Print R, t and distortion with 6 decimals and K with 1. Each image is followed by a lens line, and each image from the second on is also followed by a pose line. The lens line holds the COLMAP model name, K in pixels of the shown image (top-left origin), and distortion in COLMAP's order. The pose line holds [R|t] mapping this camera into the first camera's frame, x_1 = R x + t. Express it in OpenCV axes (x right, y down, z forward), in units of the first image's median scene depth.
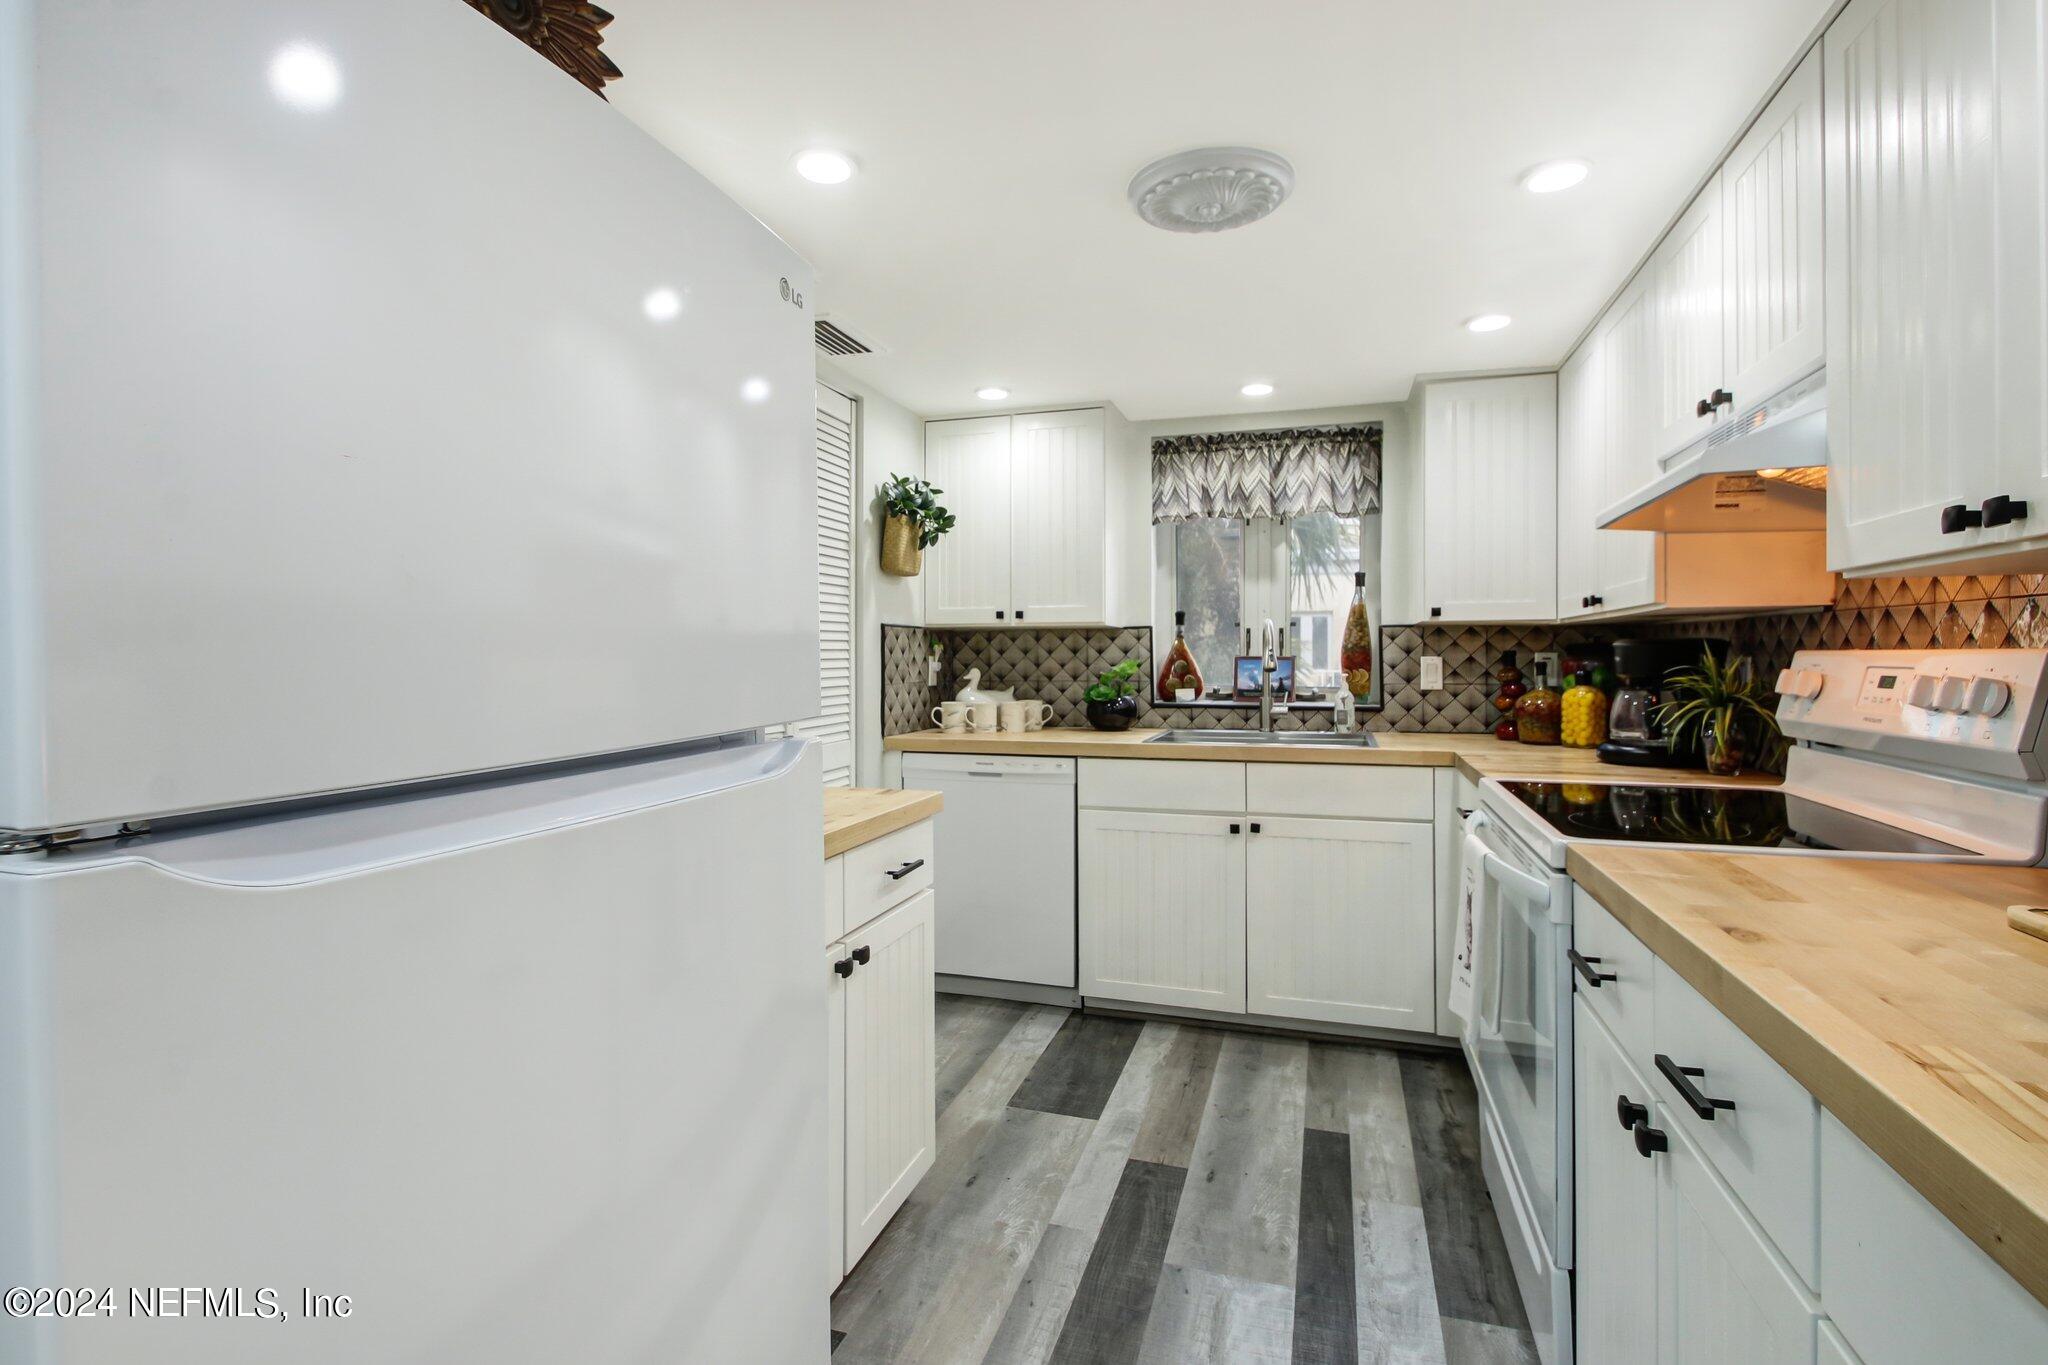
lens RADIAL K [[969.6, 0, 1019.9], [0, 969.6, 647.3], [0, 0, 1]] dist [0.020354, -0.007765]
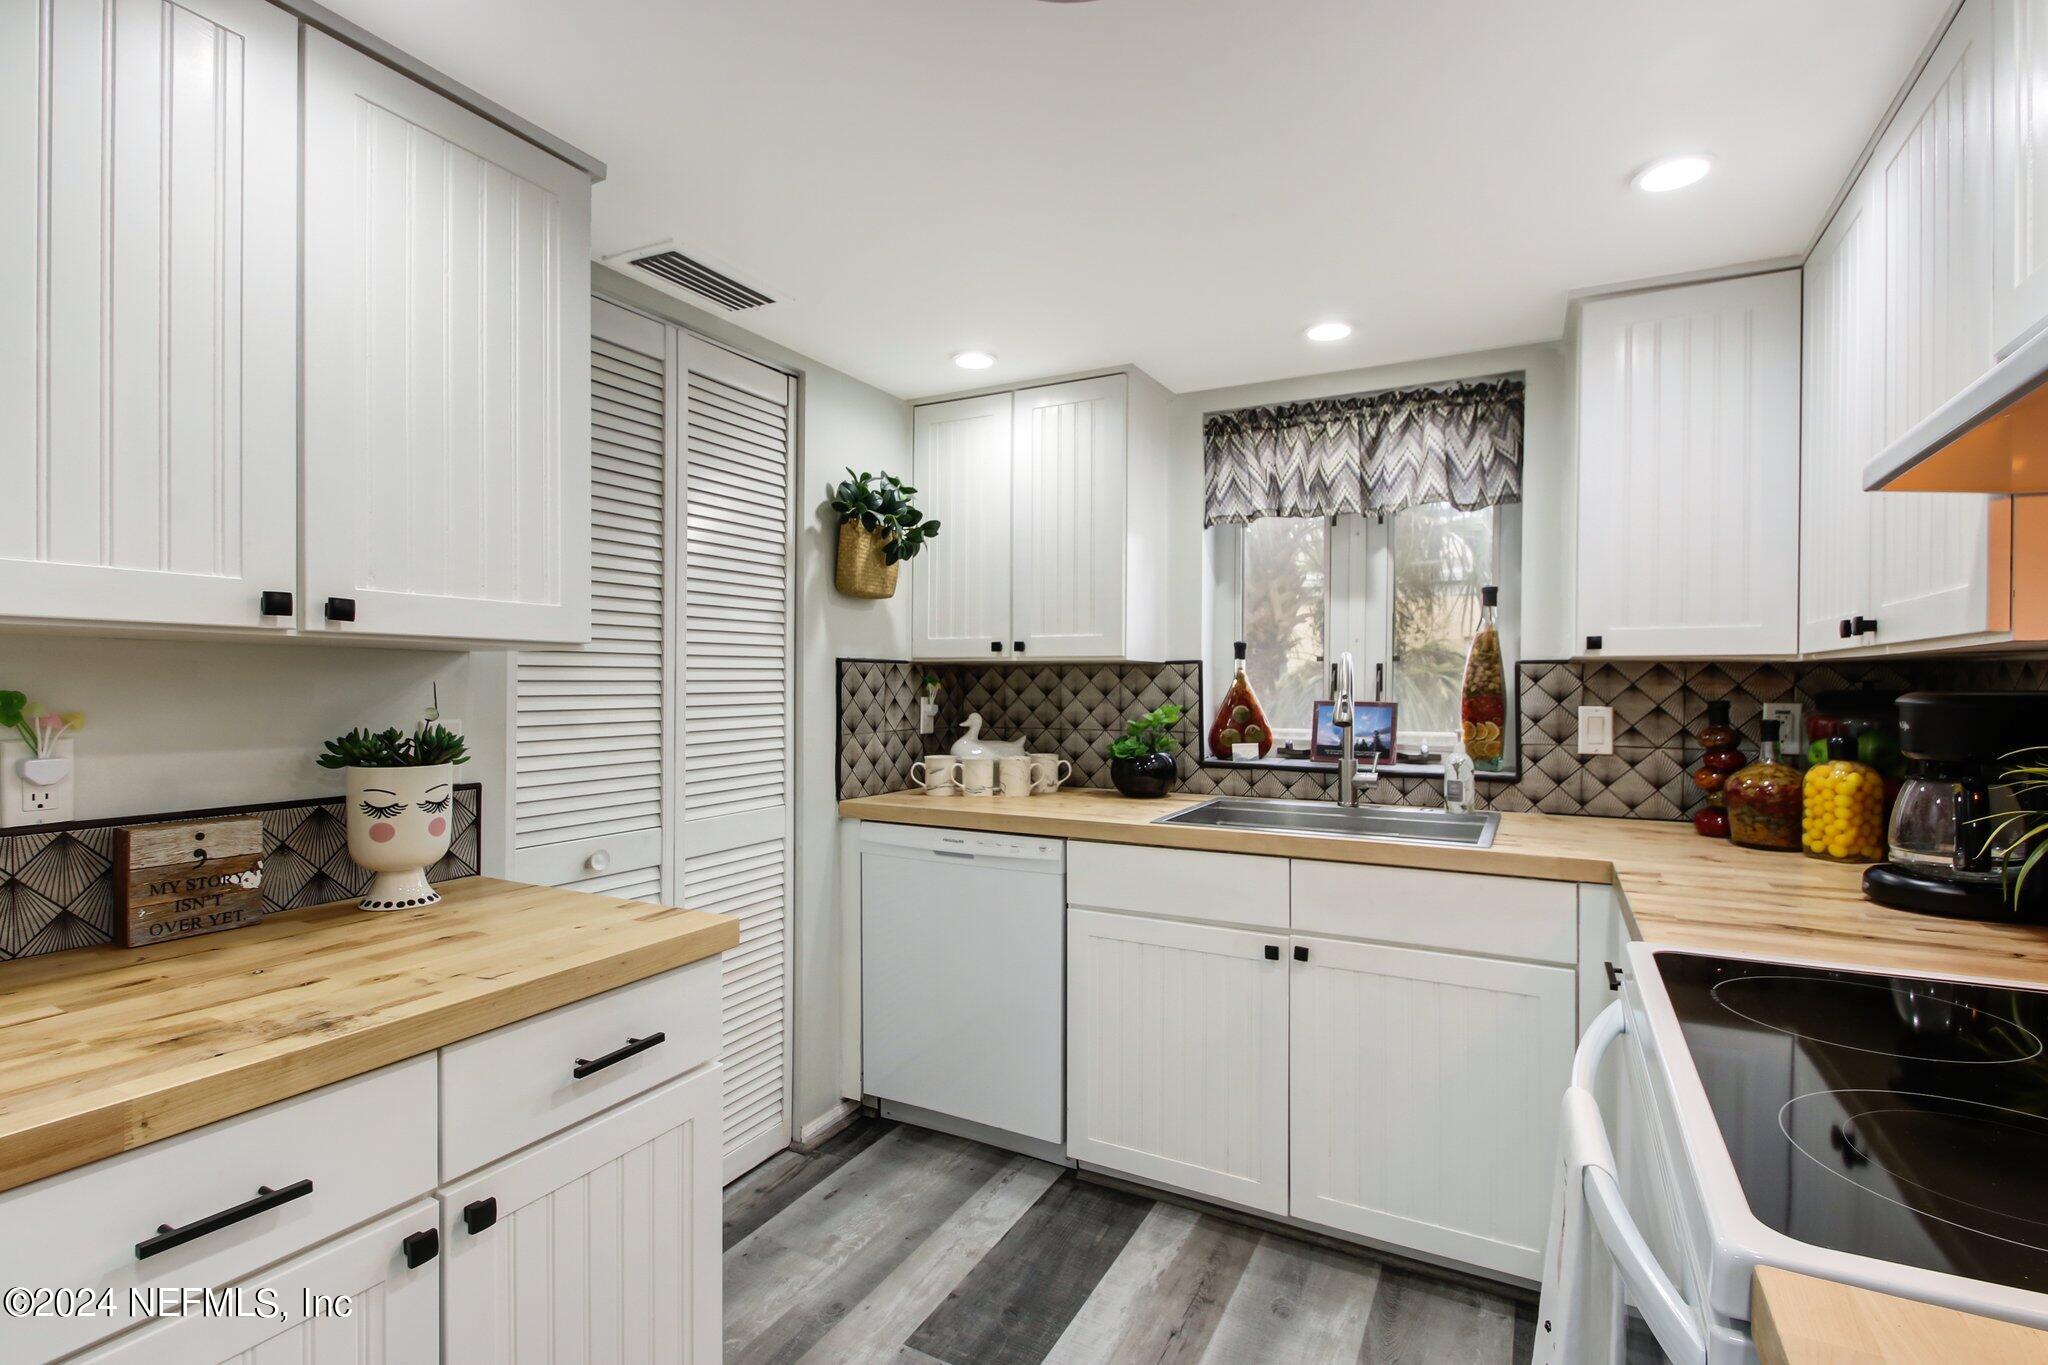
lens RADIAL K [[969.6, 0, 1015.4], [0, 969.6, 680.4], [0, 0, 1]] dist [0.020354, -0.007765]
pose [[0.982272, 0.005432, -0.187382, 0.149951], [-0.003763, 0.999950, 0.009264, -0.014119], [0.187423, -0.008394, 0.982244, 0.244216]]
